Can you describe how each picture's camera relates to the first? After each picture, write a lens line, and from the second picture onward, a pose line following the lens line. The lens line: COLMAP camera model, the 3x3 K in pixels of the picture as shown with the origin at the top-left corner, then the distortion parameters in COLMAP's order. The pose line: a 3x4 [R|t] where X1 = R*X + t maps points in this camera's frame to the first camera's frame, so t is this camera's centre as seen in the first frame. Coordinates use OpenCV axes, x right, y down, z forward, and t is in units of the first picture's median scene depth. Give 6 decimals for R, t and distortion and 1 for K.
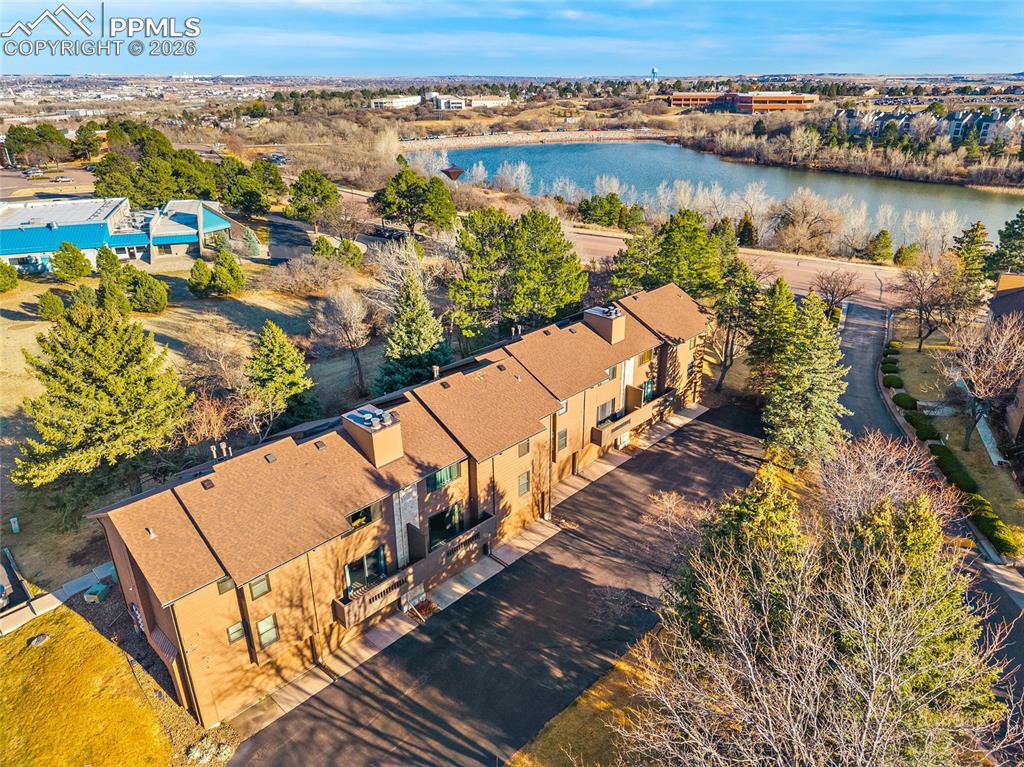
lens RADIAL K [[704.2, 0, 512.0], [0, 704.2, 383.5], [0, 0, 1]] dist [0.047557, -0.048435]
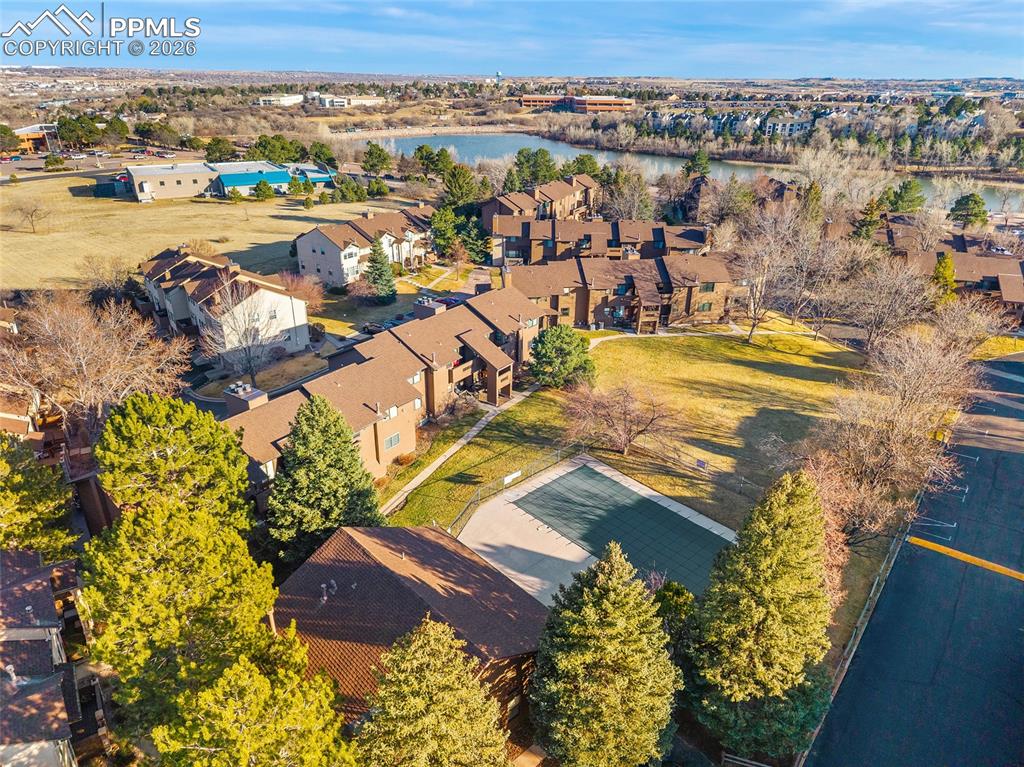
lens RADIAL K [[688.4, 0, 512.0], [0, 688.4, 383.5], [0, 0, 1]] dist [0.010835, -0.005668]
pose [[0.977261, -0.072313, 0.199330, -0.717589], [0.069721, 0.997366, 0.020005, 0.660960], [-0.200252, -0.005653, 0.979728, -1.794146]]
